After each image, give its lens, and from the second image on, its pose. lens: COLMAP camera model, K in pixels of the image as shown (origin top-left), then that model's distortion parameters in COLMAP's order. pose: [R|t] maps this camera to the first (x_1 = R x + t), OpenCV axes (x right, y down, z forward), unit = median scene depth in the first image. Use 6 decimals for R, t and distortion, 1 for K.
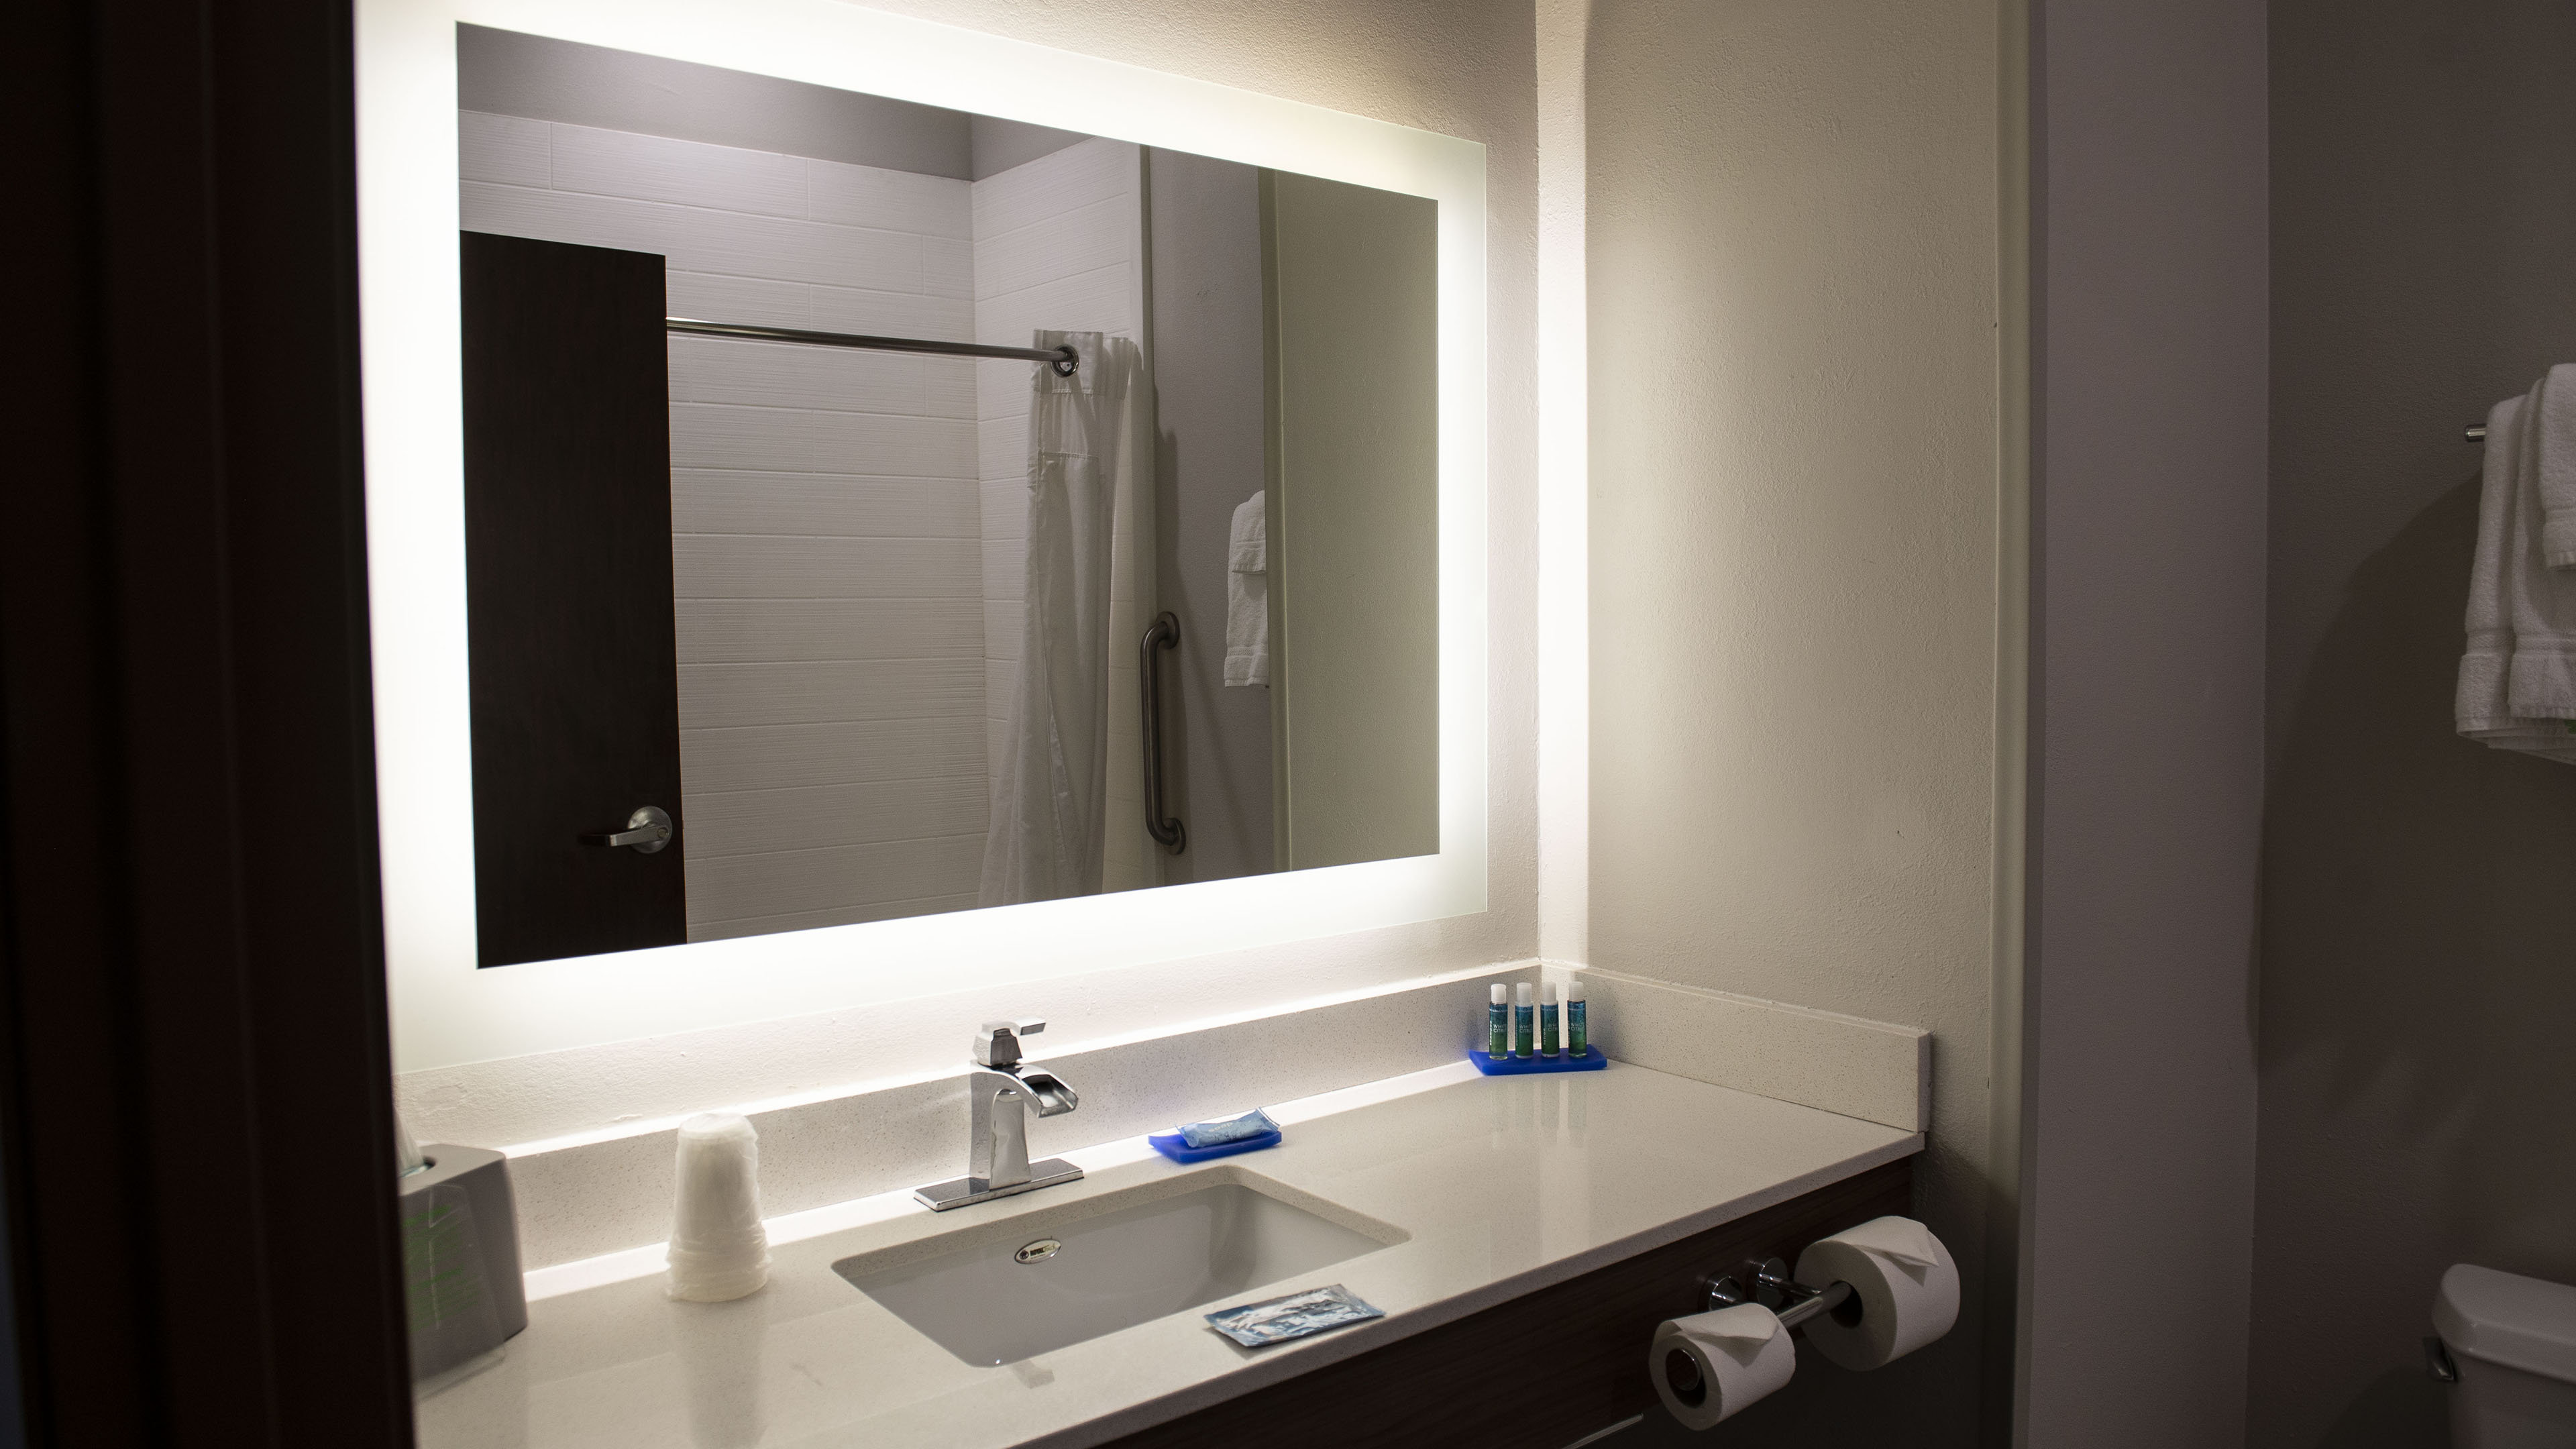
lens RADIAL K [[1756.1, 0, 1288.0], [0, 1756.1, 724.5], [0, 0, 1]] dist [-0.044498, -0.001322]
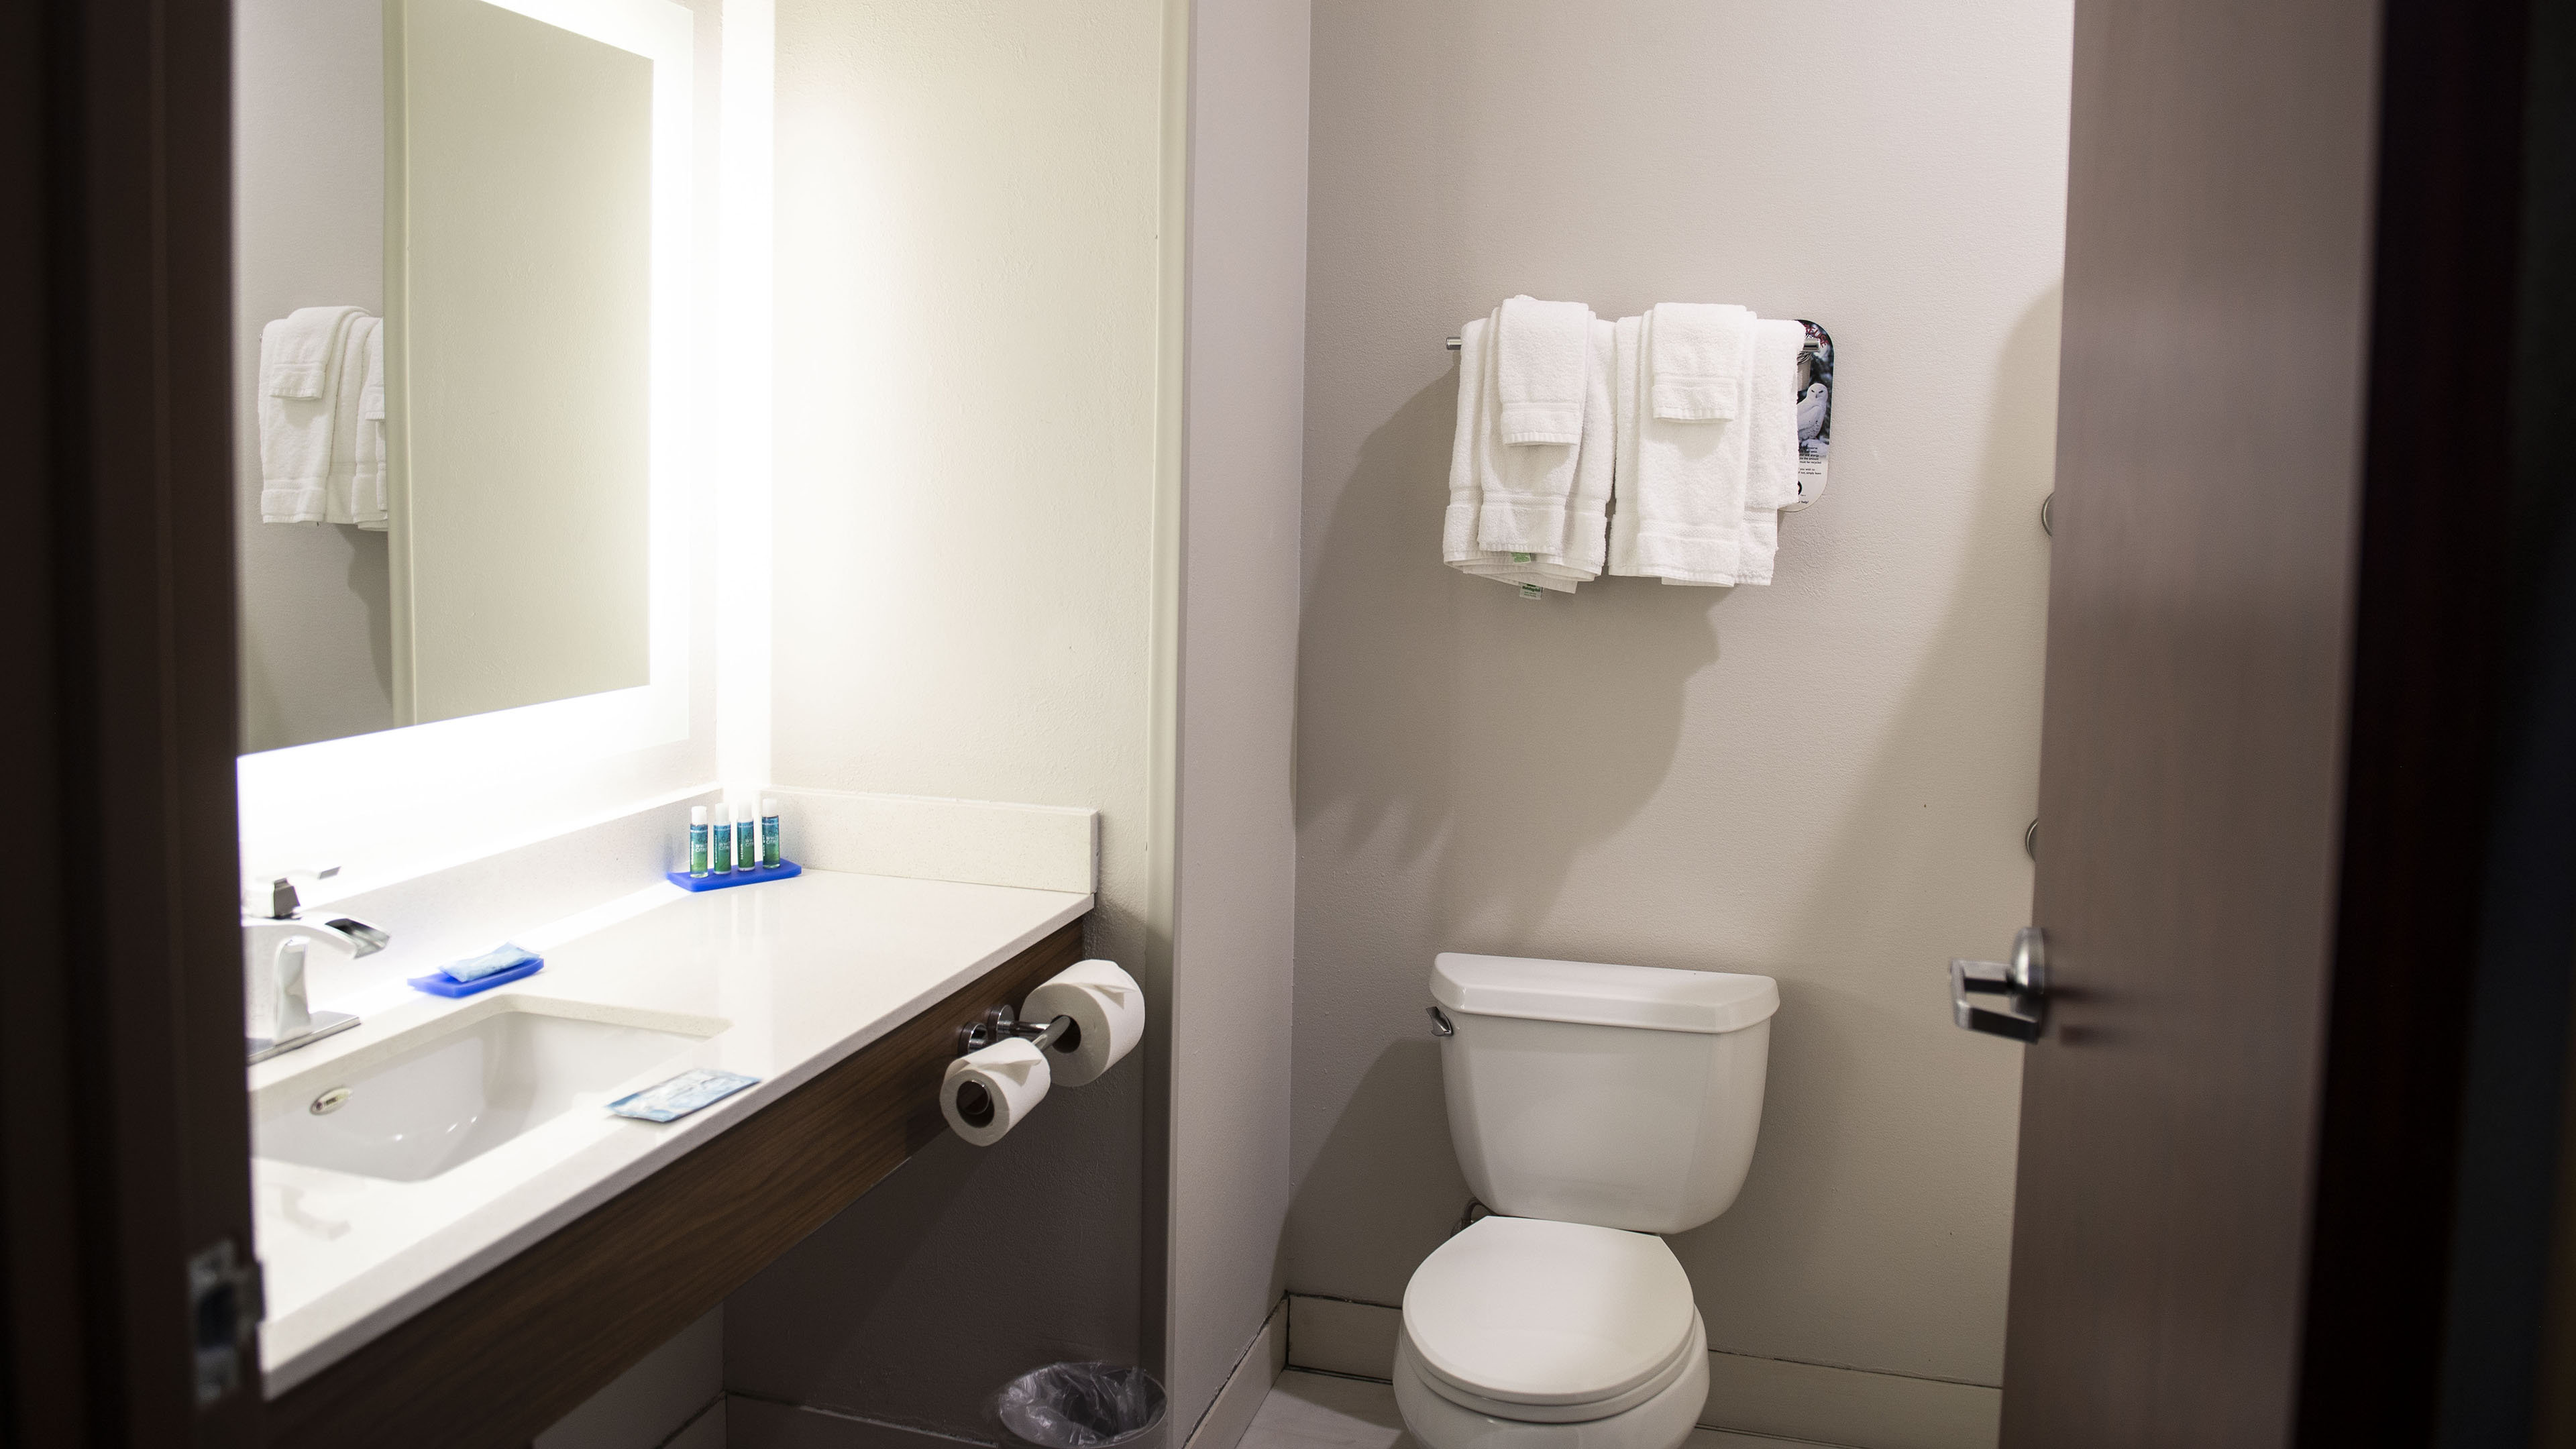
lens RADIAL K [[1823.3, 0, 1285.3], [0, 1823.3, 614.7], [0, 0, 1]] dist [-0.032631, -0.000248]
pose [[0.818254, -0.021961, 0.574437, -0.262444], [0.006515, 0.999560, 0.028933, 0.003667], [-0.574820, -0.019933, 0.818037, -0.118360]]
